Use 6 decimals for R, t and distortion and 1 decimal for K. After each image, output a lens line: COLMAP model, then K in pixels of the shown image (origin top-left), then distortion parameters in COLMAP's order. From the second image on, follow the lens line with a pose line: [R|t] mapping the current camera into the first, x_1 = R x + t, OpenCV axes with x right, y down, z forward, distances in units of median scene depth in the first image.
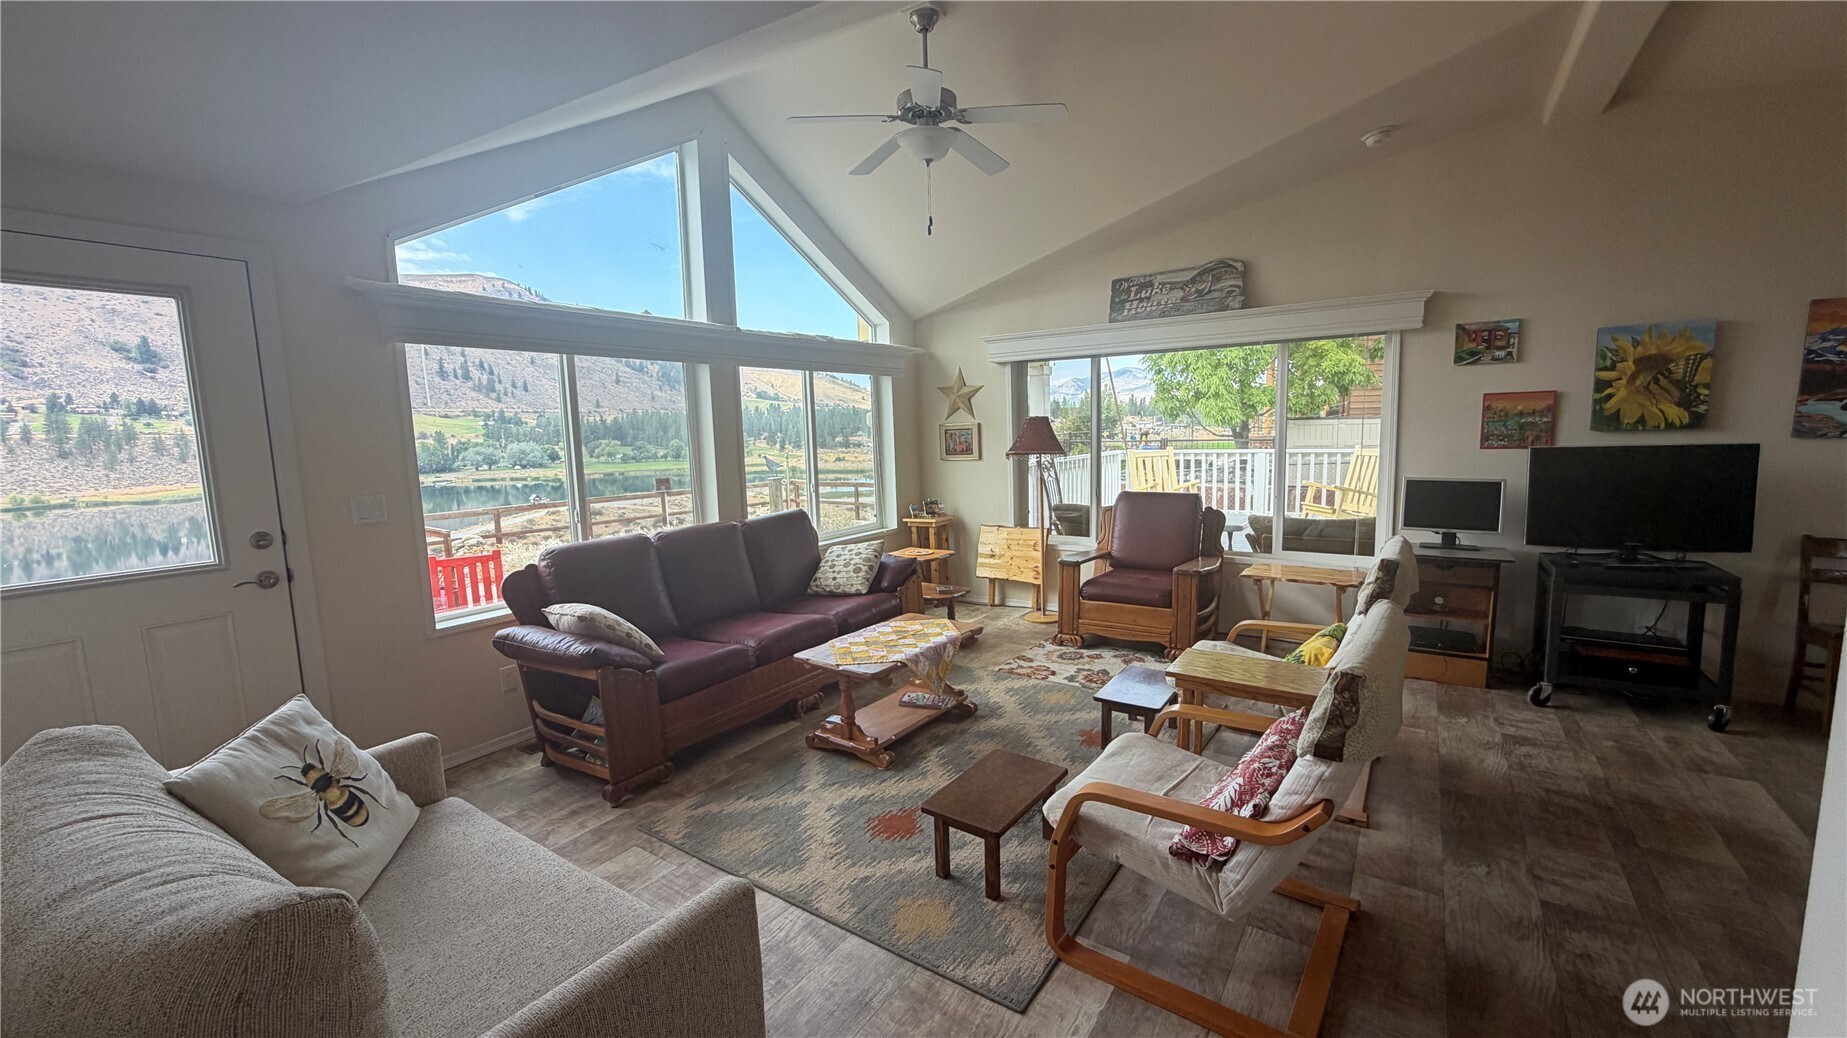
lens RADIAL K [[735.5, 0, 917.7], [0, 735.5, 517.5], [0, 0, 1]] dist [-0.002067, 0.000987]
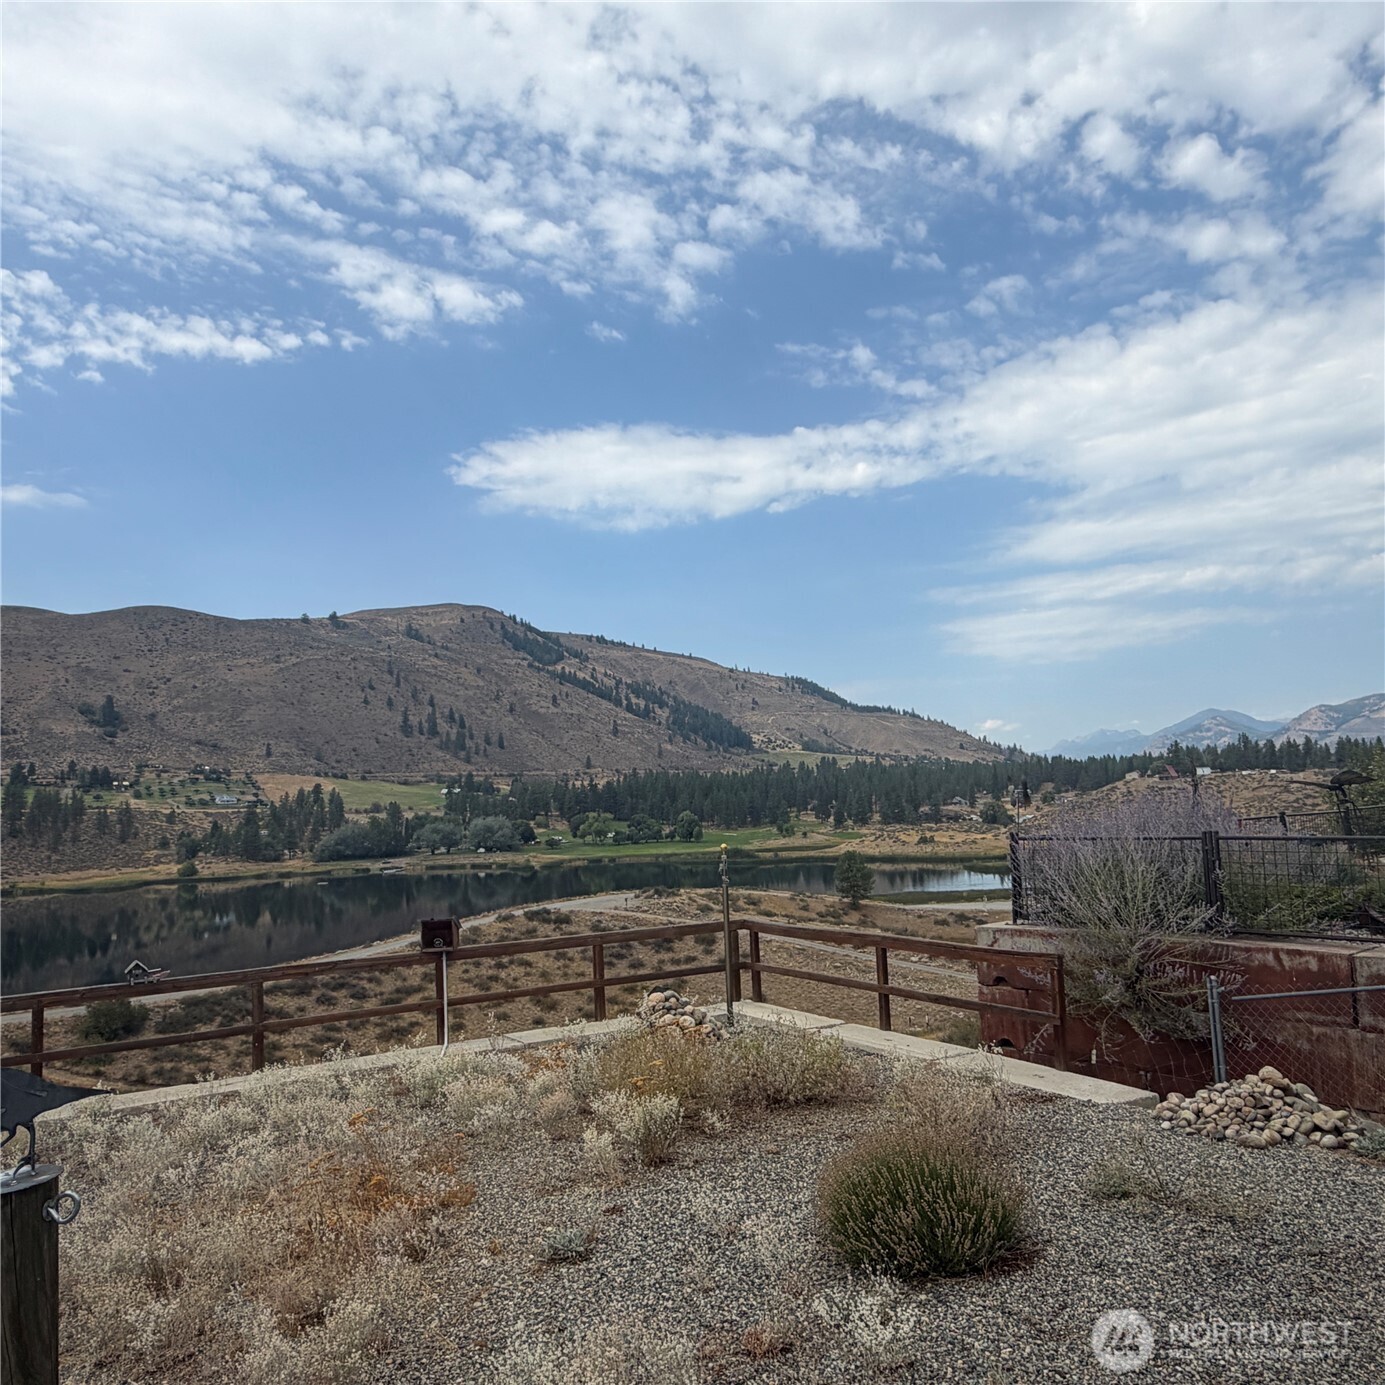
lens RADIAL K [[1099.9, 0, 685.2], [0, 1099.9, 680.6], [0, 0, 1]] dist [-0.005968, 0.011584]
pose [[0.949227, -0.042994, -0.311640, 0.091230], [-0.026833, 0.975942, -0.216373, -0.189995], [0.313445, 0.213749, 0.925237, 1.207418]]
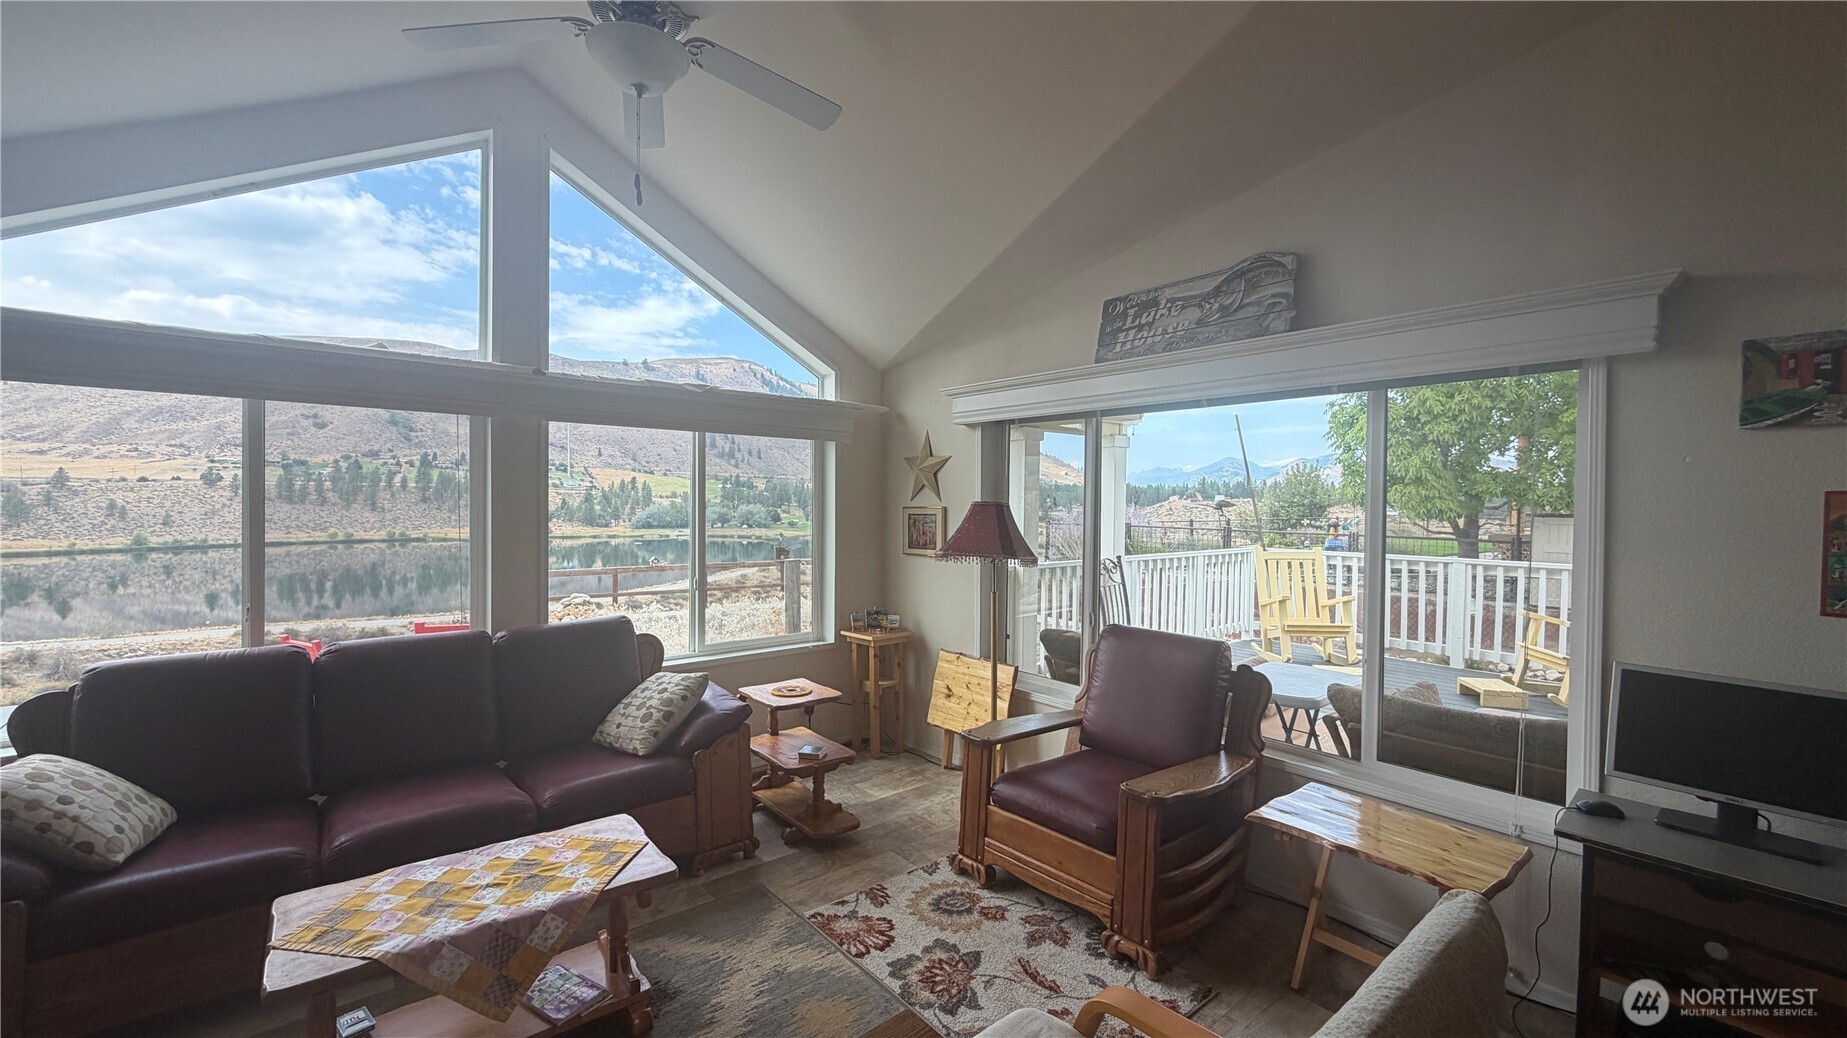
lens RADIAL K [[735.5, 0, 917.7], [0, 735.5, 518.4], [0, 0, 1]] dist [-0.002067, 0.000987]
pose [[0.962780, 0.044408, -0.266614, 0.290116], [-0.070294, 0.993607, -0.088344, -0.059877], [0.260986, 0.103798, 0.959746, 0.347375]]
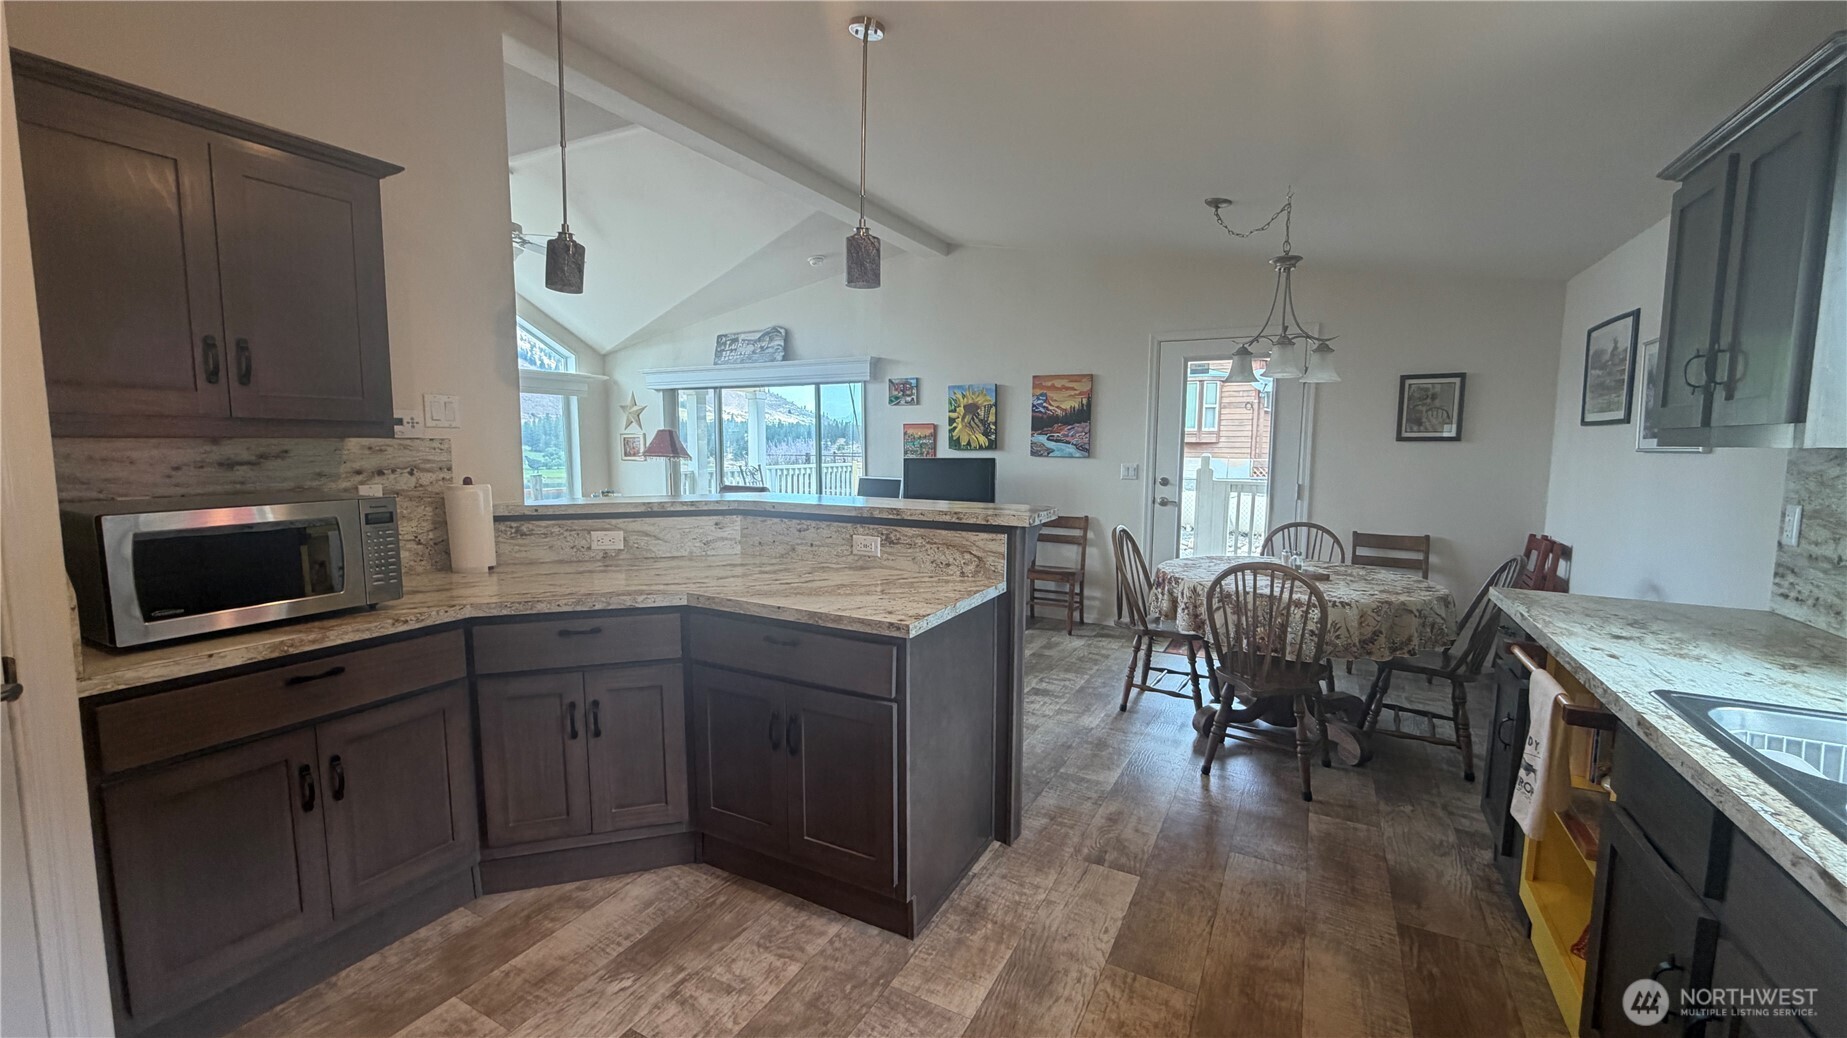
lens RADIAL K [[735.5, 0, 914.2], [0, 735.5, 519.9], [0, 0, 1]] dist [-0.002067, 0.000987]
pose [[0.994950, 0.023723, 0.097526, 0.516161], [-0.021874, 0.999561, -0.019977, 0.052658], [-0.097958, 0.017743, 0.995032, -0.441872]]
